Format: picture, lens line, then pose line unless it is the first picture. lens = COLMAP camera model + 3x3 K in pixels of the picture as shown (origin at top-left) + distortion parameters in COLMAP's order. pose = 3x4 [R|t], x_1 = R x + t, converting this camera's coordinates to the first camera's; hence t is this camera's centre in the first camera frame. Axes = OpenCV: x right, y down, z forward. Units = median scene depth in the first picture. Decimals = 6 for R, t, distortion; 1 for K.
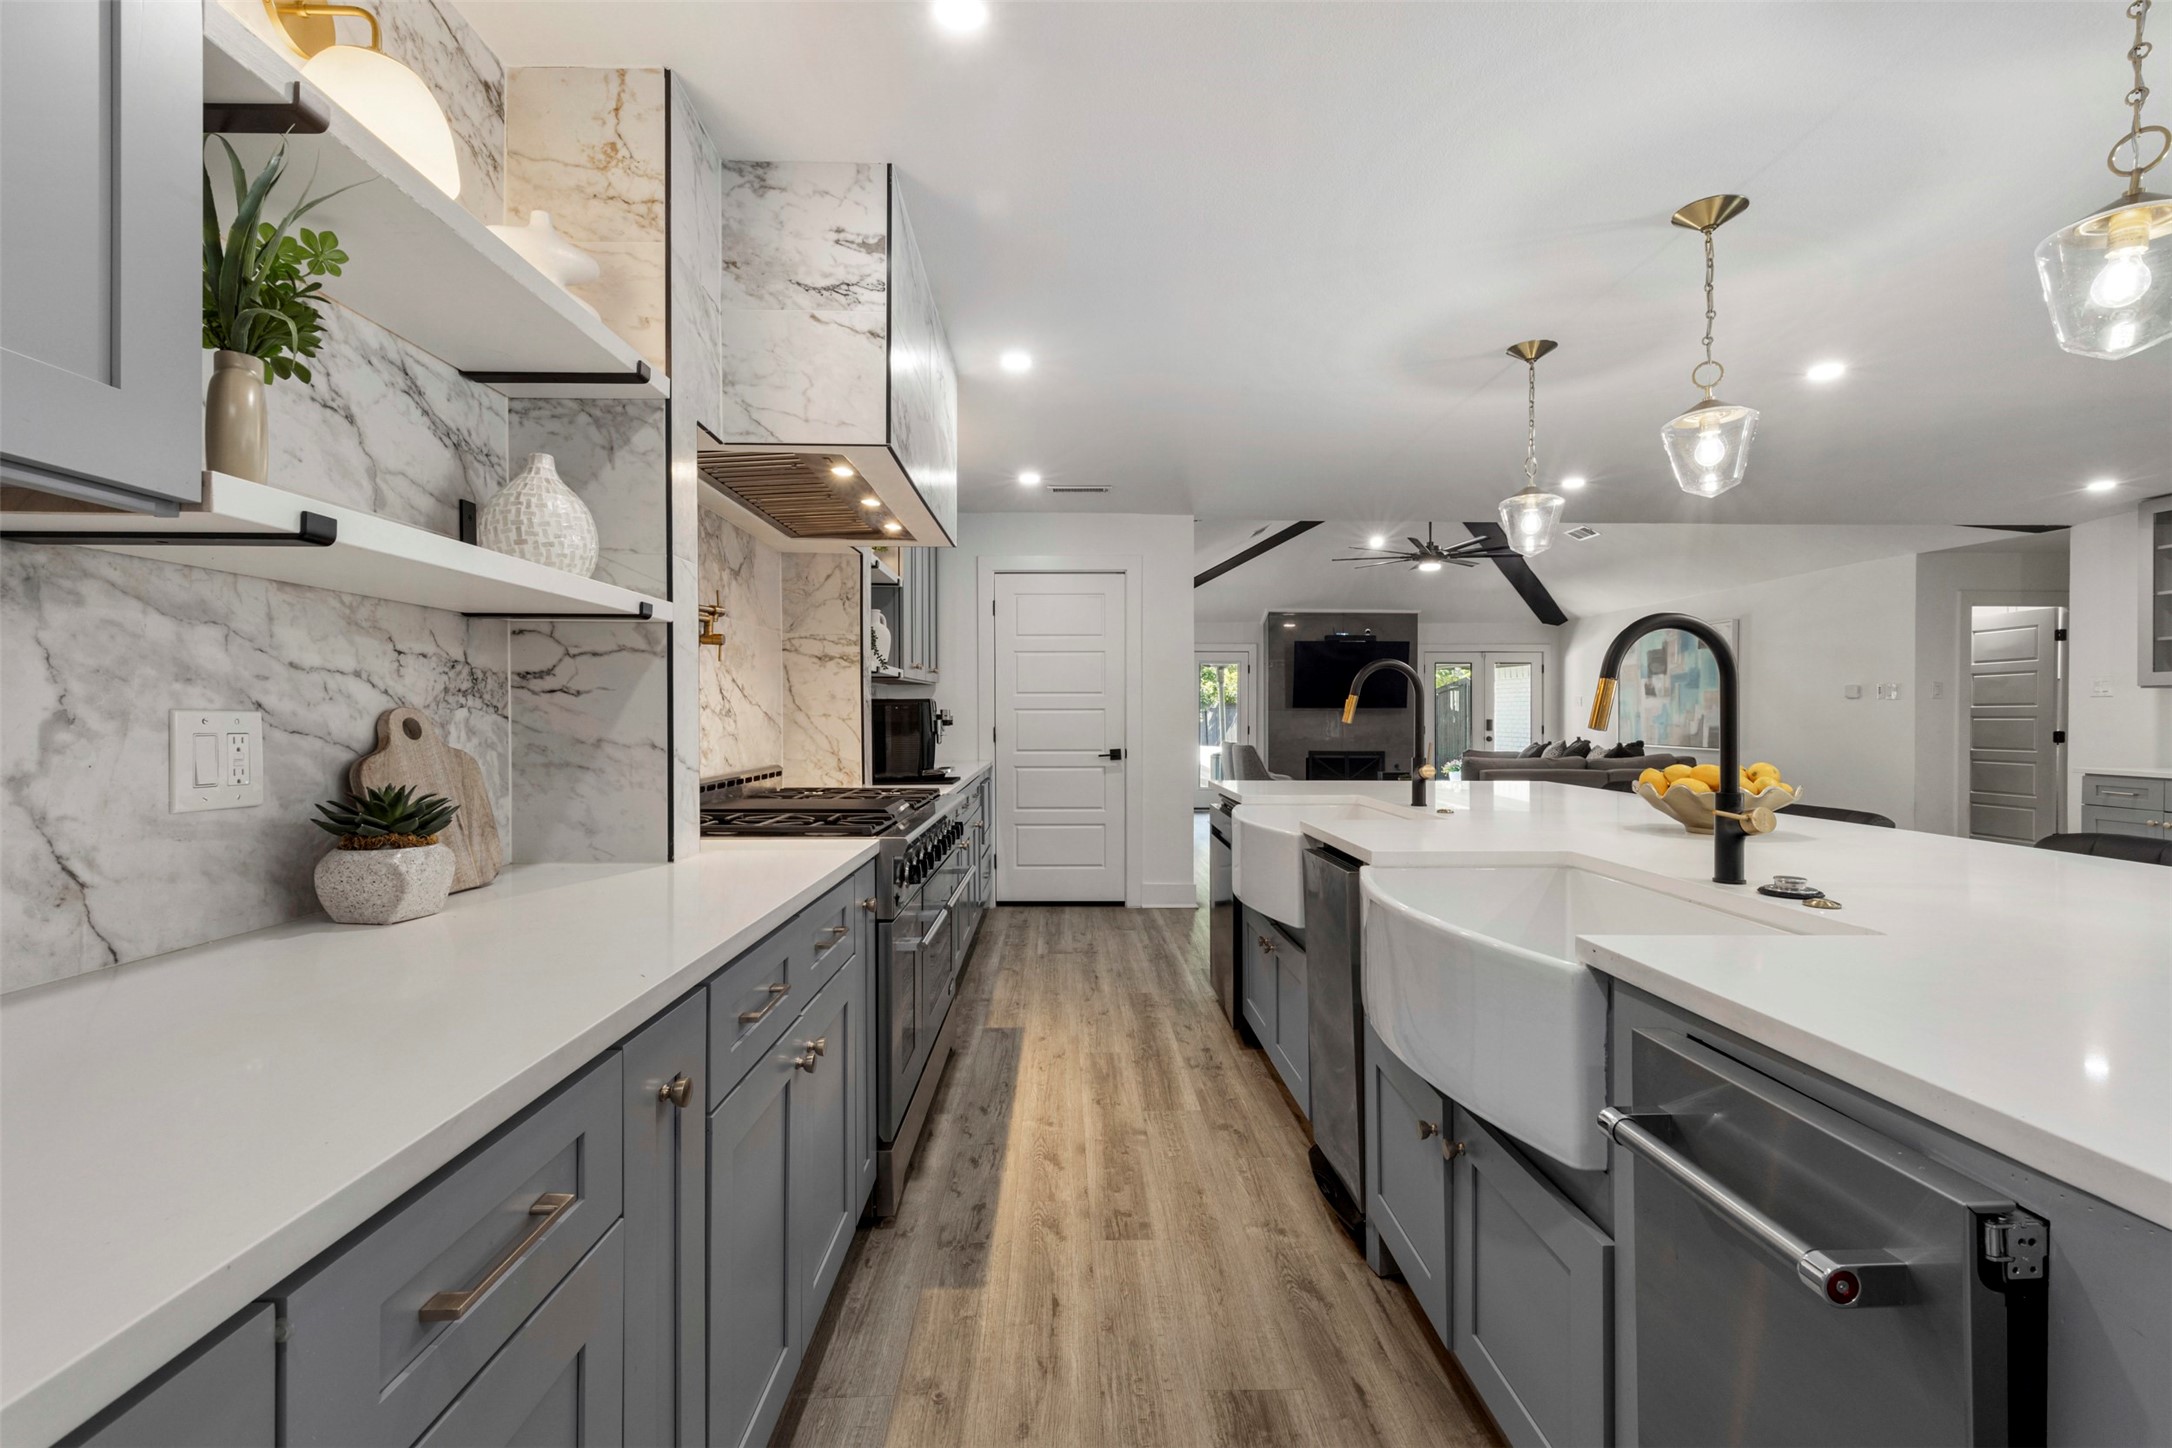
lens RADIAL K [[976.9, 0, 1086.0], [0, 976.9, 724.0], [0, 0, 1]] dist [0.003814, -0.000059]
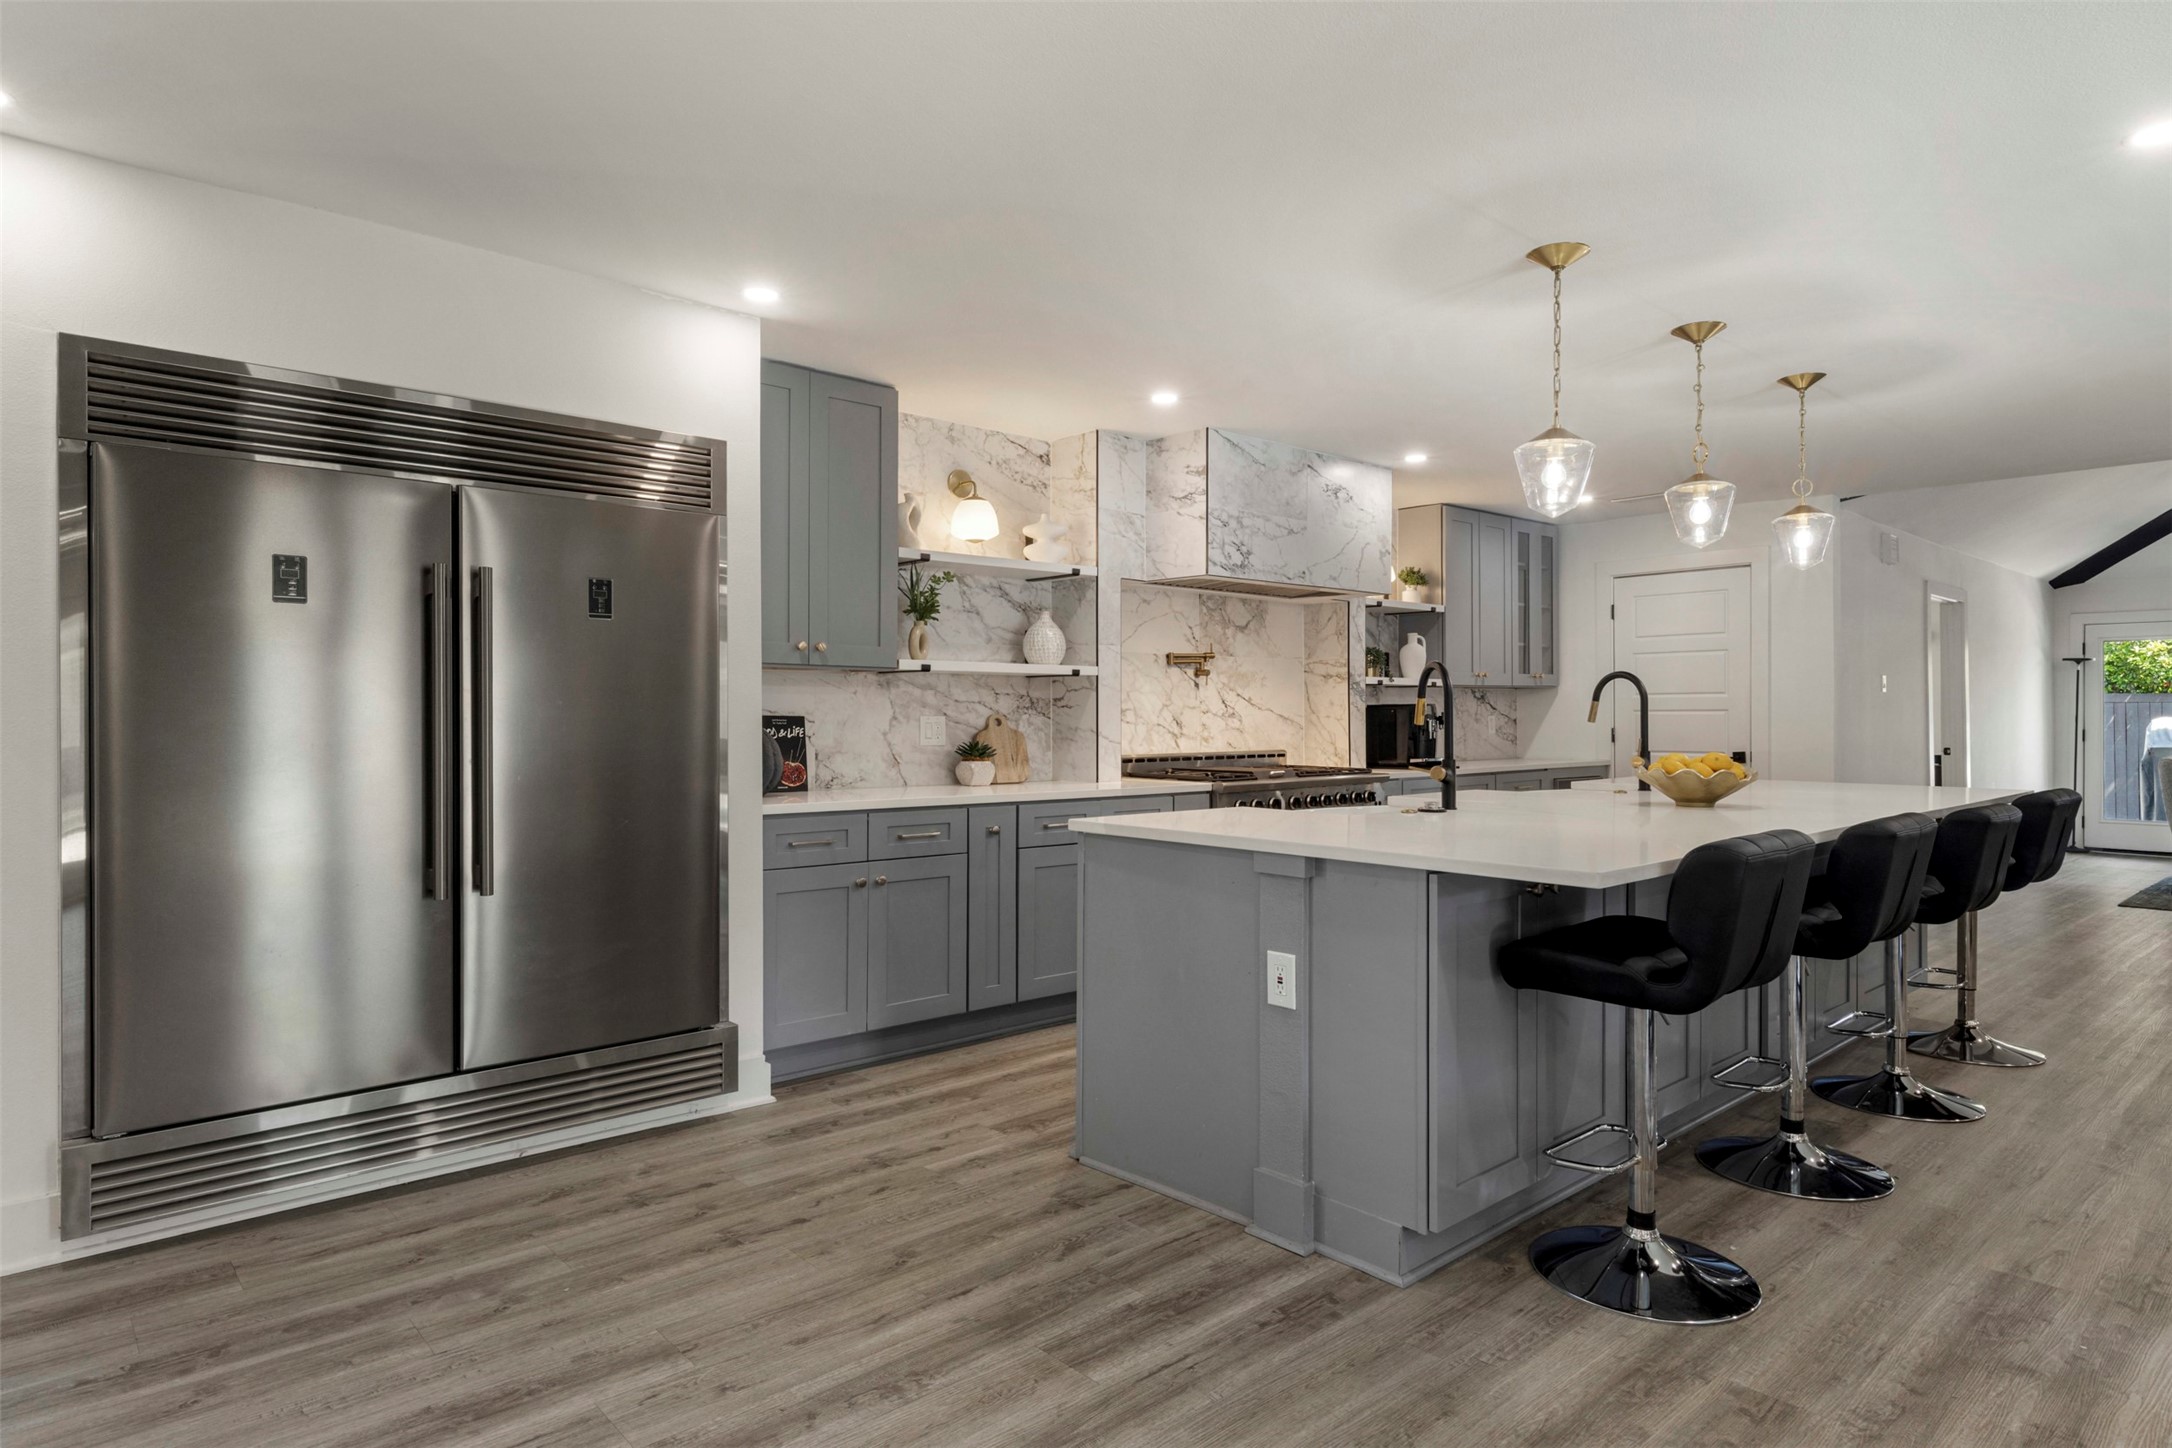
lens RADIAL K [[1215.8, 0, 1072.6], [0, 1215.8, 717.9], [0, 0, 1]] dist [0.004473, -0.000113]
pose [[0.644380, 0.000812, -0.764705, 1.682400], [-0.006106, 0.999973, -0.004083, 0.004745], [0.764681, 0.007300, 0.644367, -0.843337]]
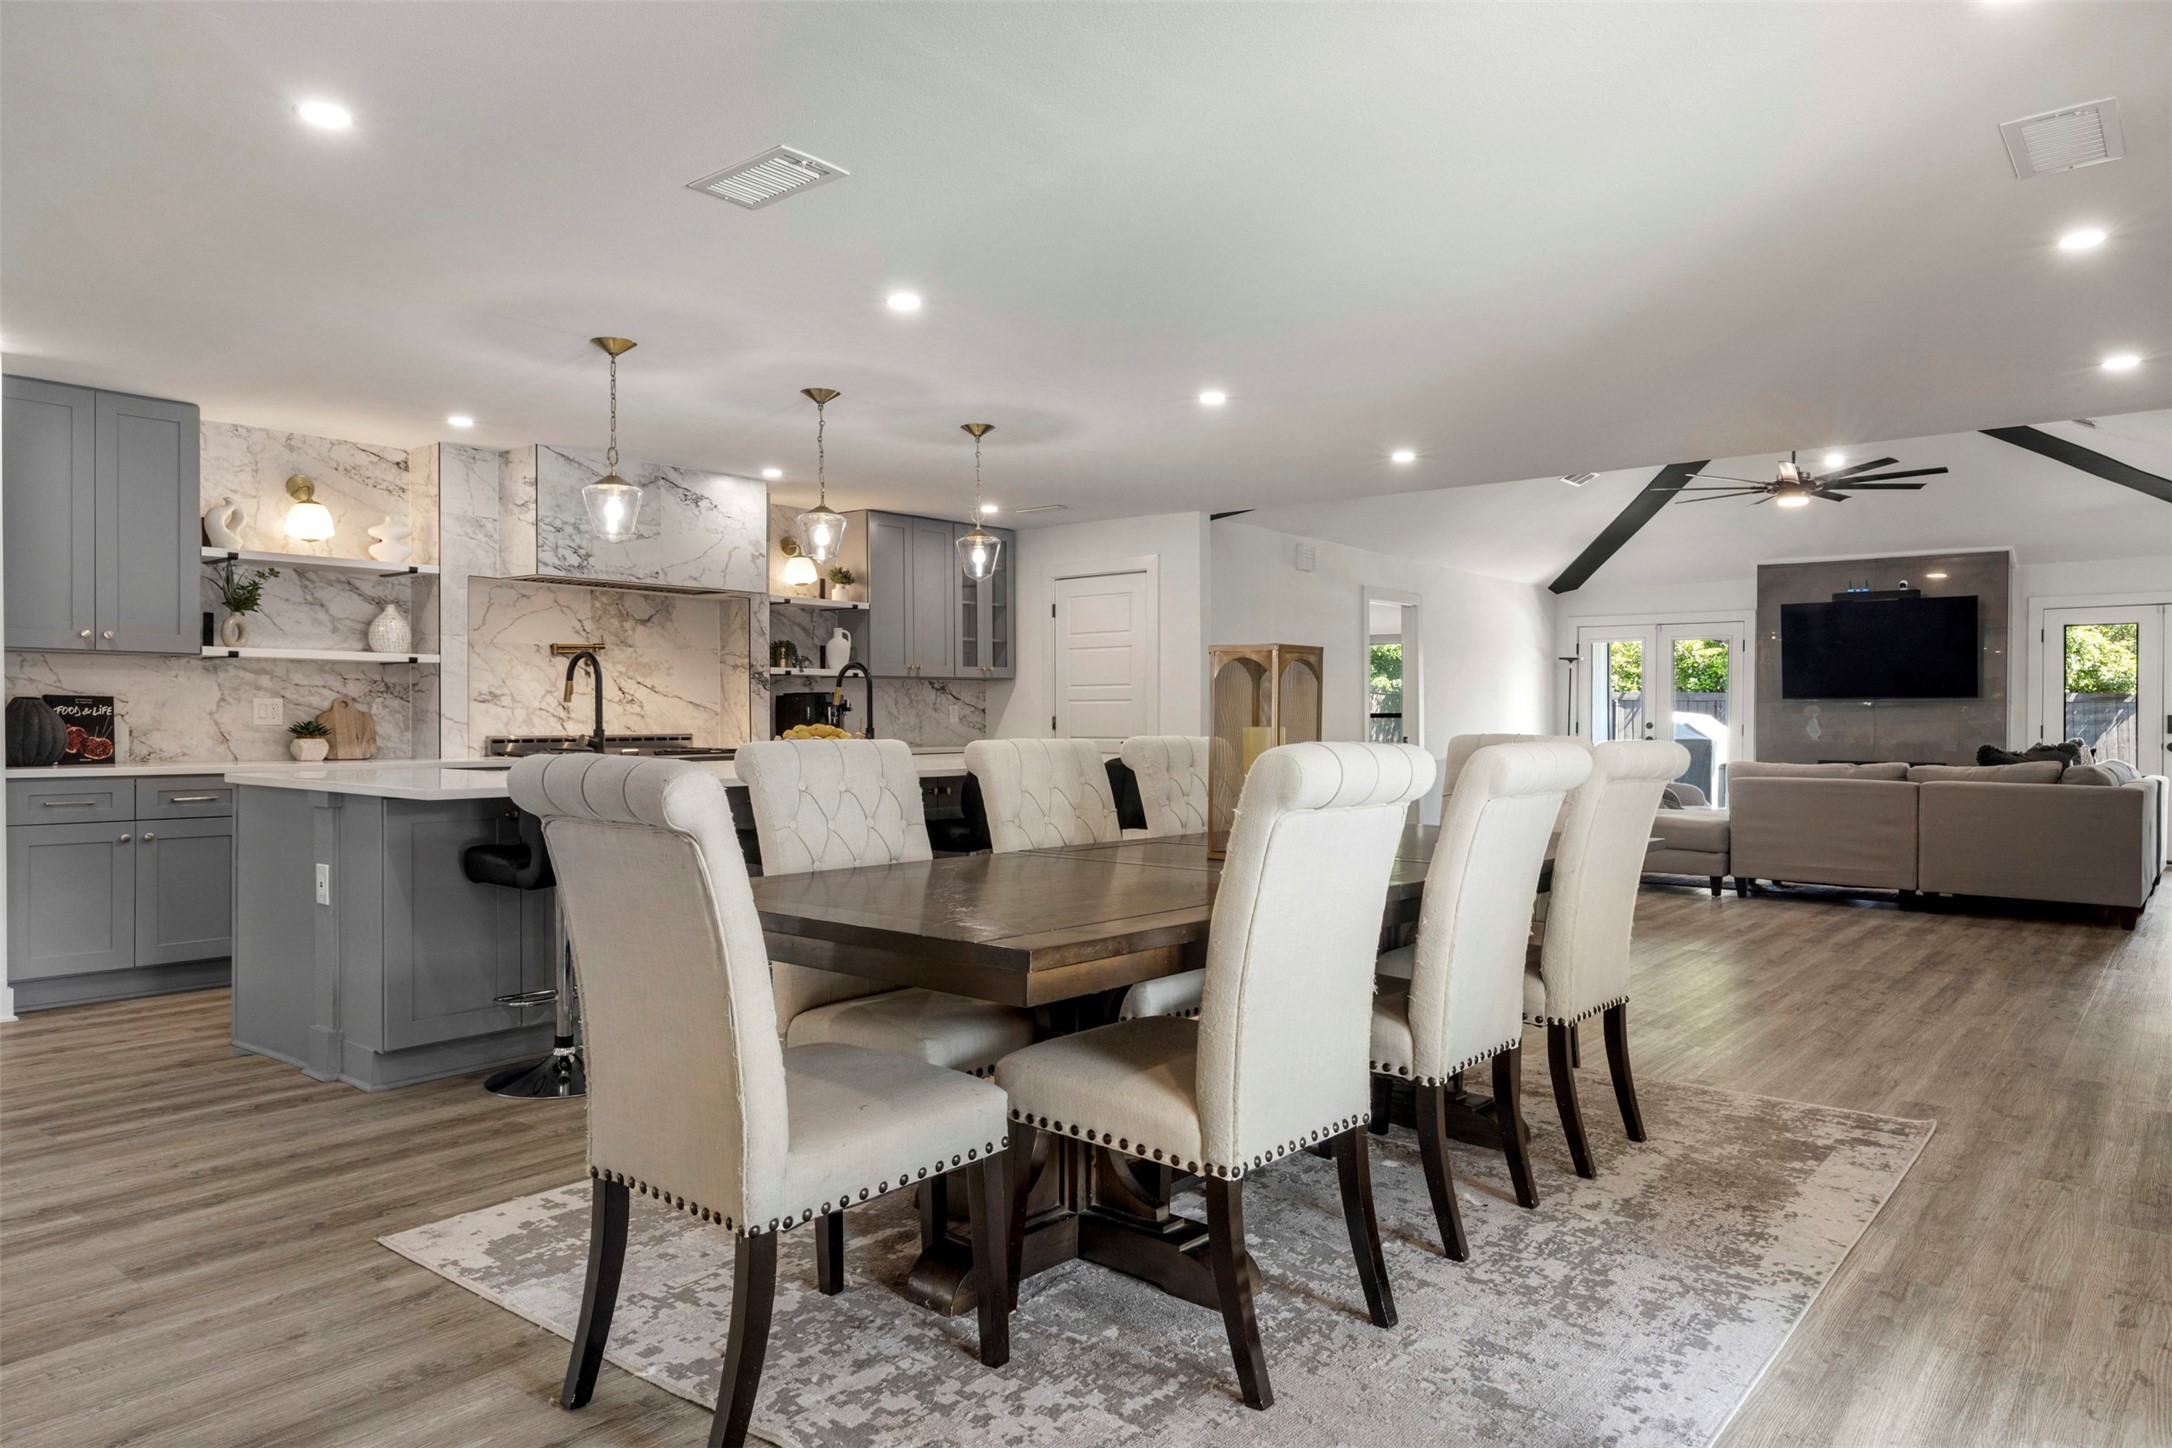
lens RADIAL K [[1377.3, 0, 1080.1], [0, 1377.3, 730.7], [0, 0, 1]] dist [-0.000081, 0.002567]
pose [[0.755364, 0.006667, -0.655272, 3.144739], [-0.006429, 0.999976, 0.002764, 0.049463], [0.655274, 0.002125, 0.755388, -0.589819]]
